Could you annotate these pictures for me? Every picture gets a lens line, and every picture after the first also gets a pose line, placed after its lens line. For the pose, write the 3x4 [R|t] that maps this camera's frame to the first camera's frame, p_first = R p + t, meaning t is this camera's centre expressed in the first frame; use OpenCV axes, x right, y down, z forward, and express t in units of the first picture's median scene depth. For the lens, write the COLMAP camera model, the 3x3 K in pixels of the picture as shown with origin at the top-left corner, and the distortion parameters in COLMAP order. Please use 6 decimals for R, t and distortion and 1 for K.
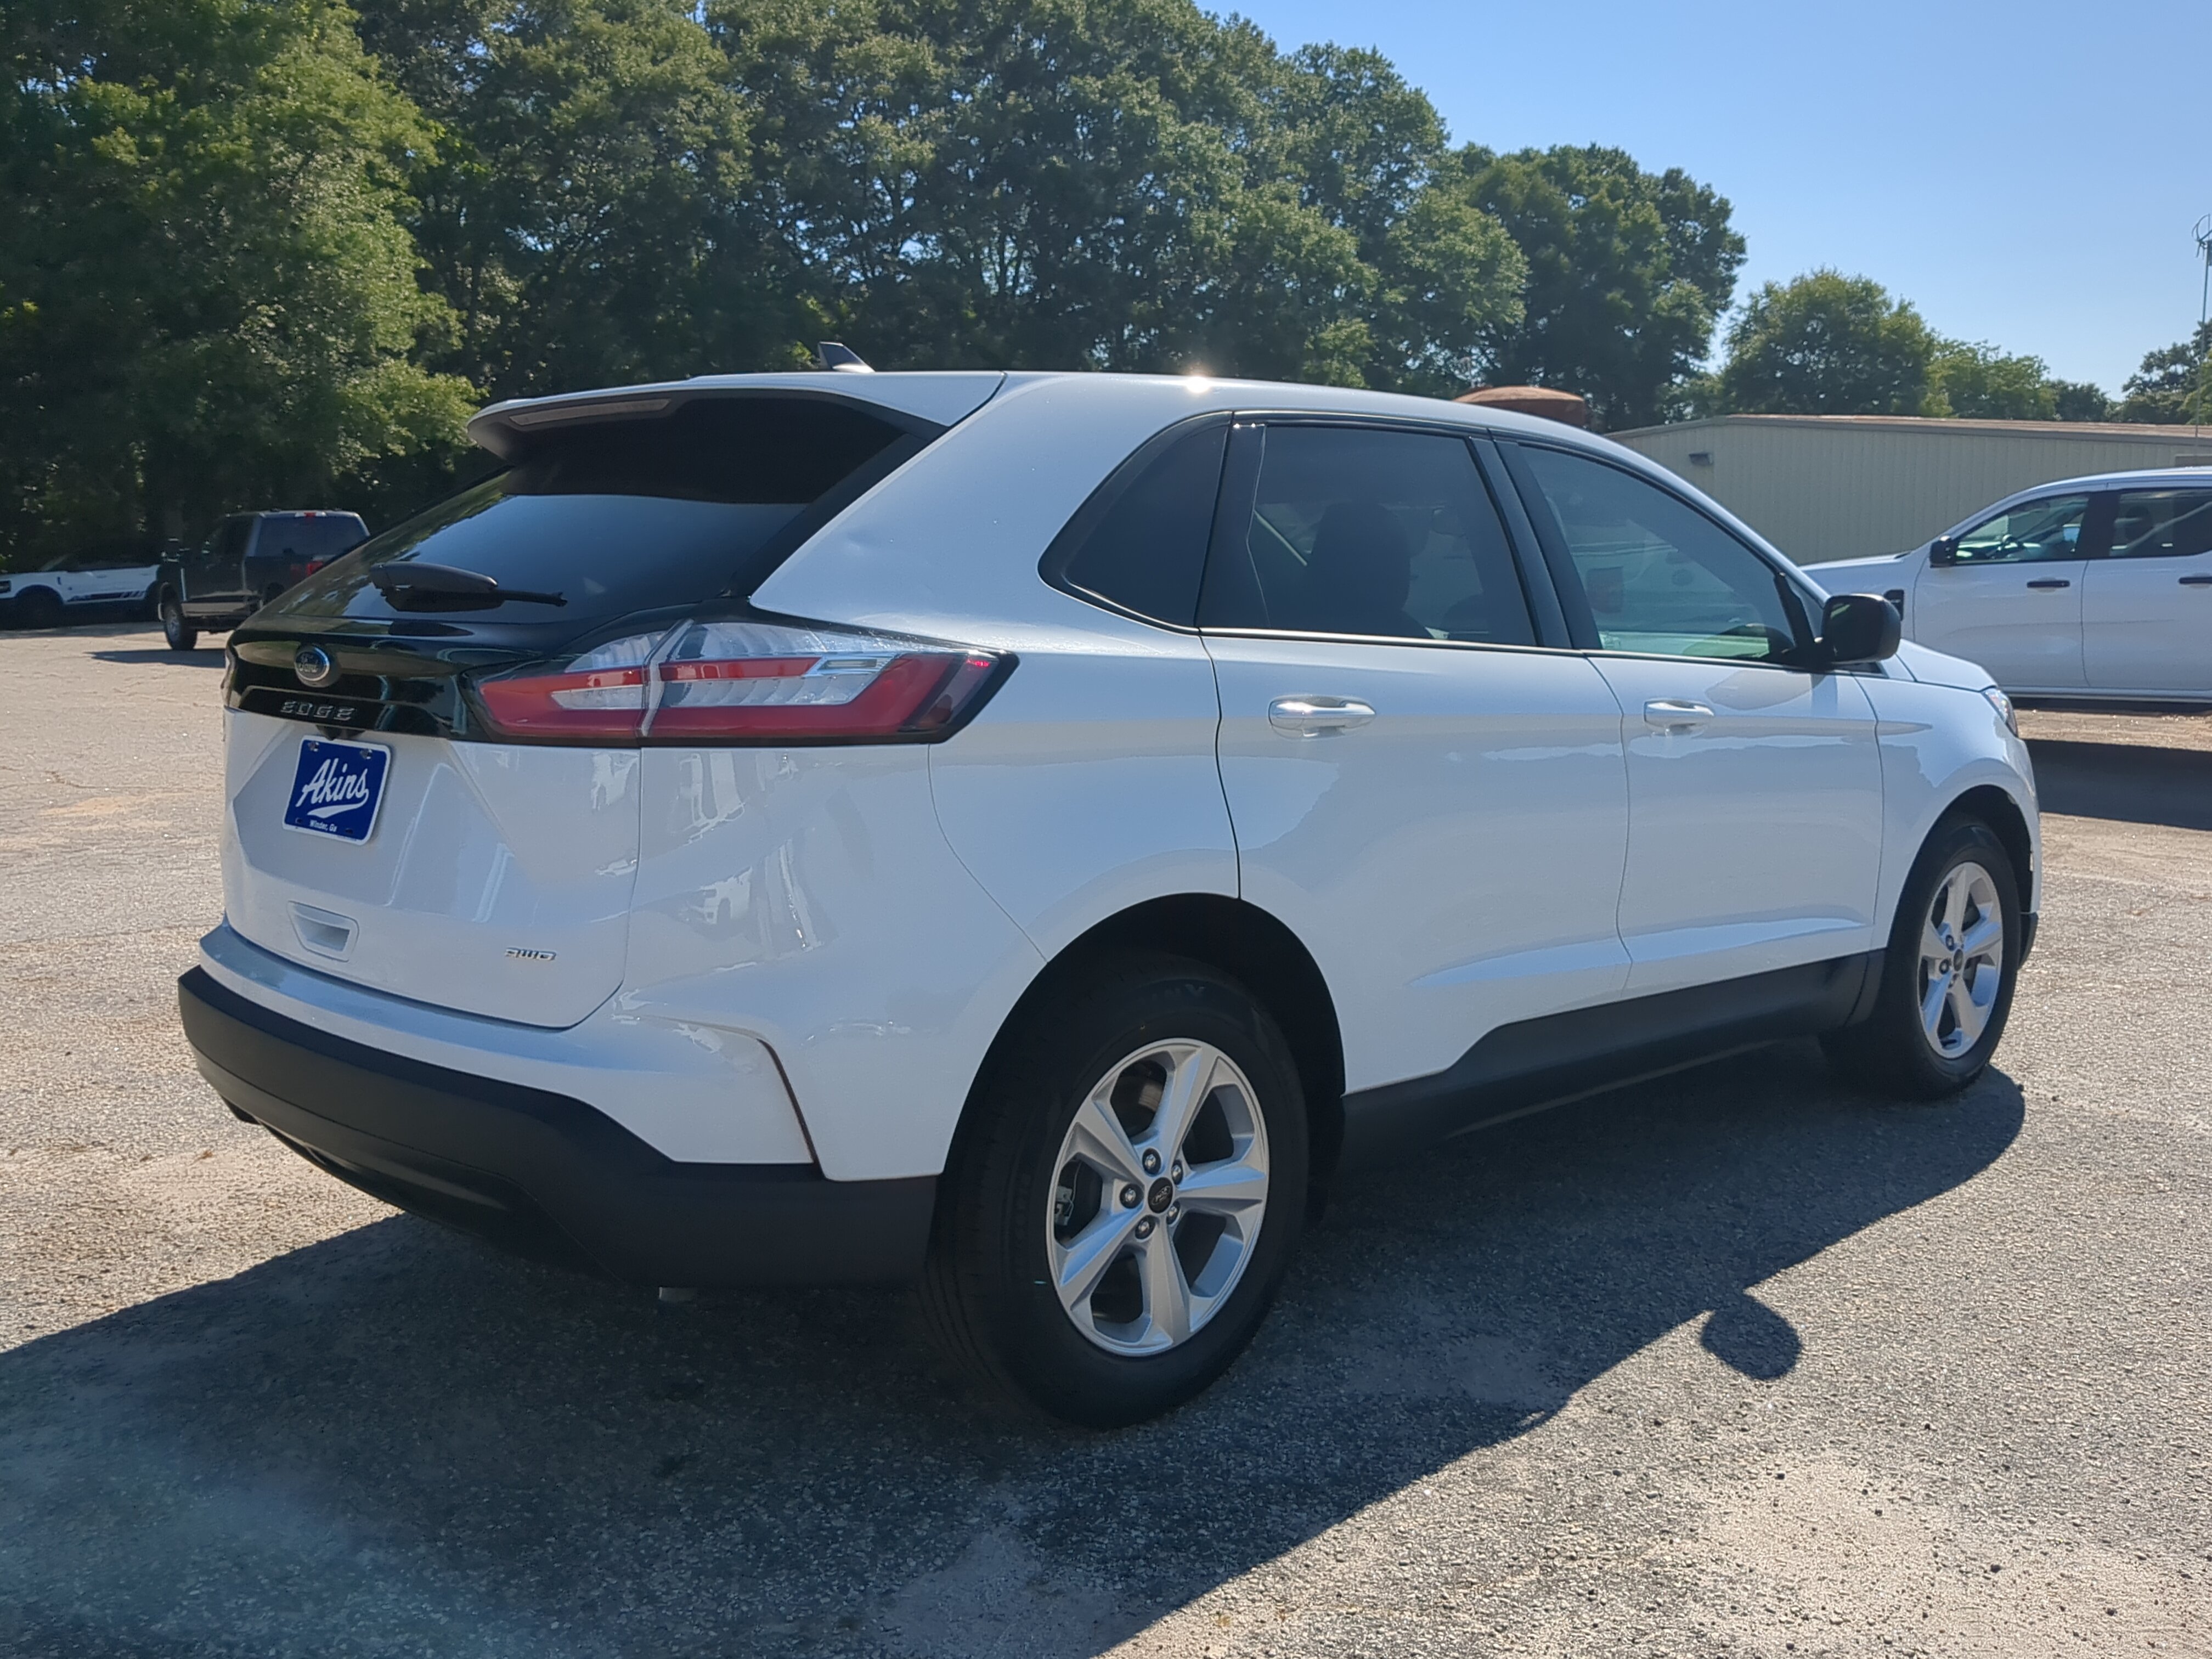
lens RADIAL K [[2010.2, 0, 1112.4], [0, 2010.2, 832.1], [0, 0, 1]] dist [0.046573, -0.075803]
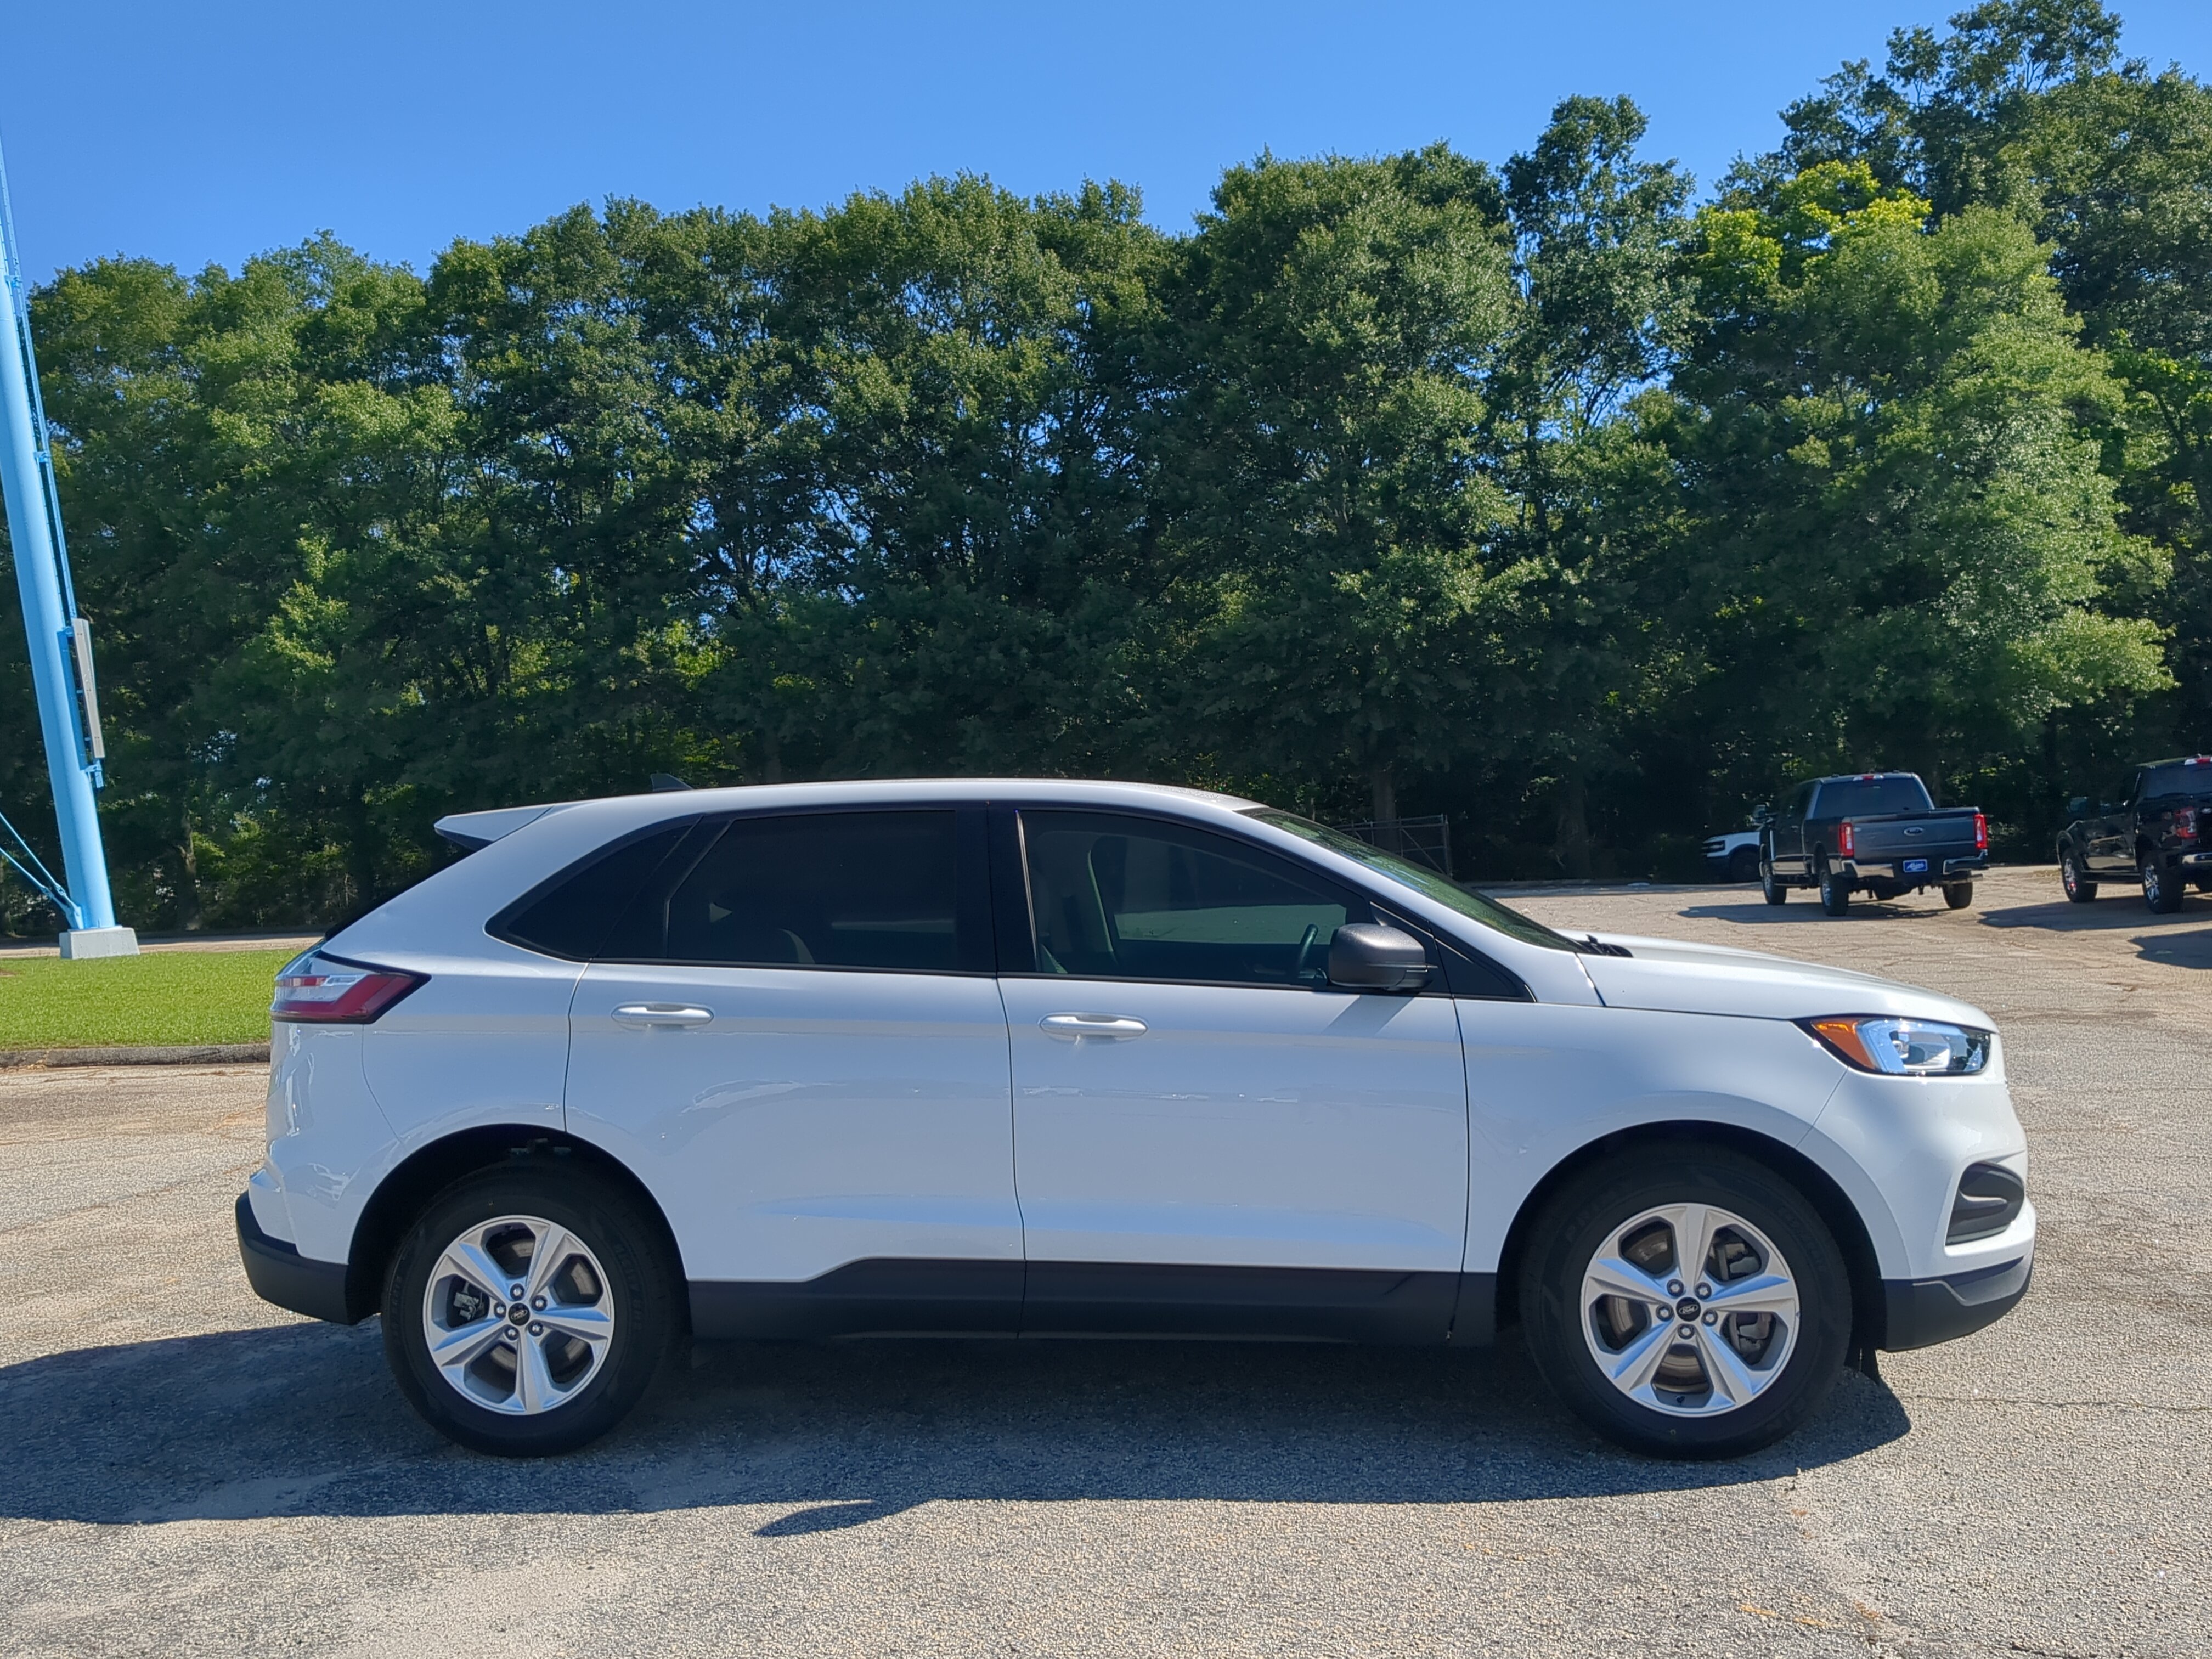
lens RADIAL K [[2010.2, 0, 1112.4], [0, 2010.2, 832.1], [0, 0, 1]] dist [0.046573, -0.075803]
pose [[0.635366, -0.027296, -0.771728, 0.117389], [-0.065073, 0.993928, -0.088730, -0.006595], [0.769464, 0.106595, 0.629732, 0.023617]]
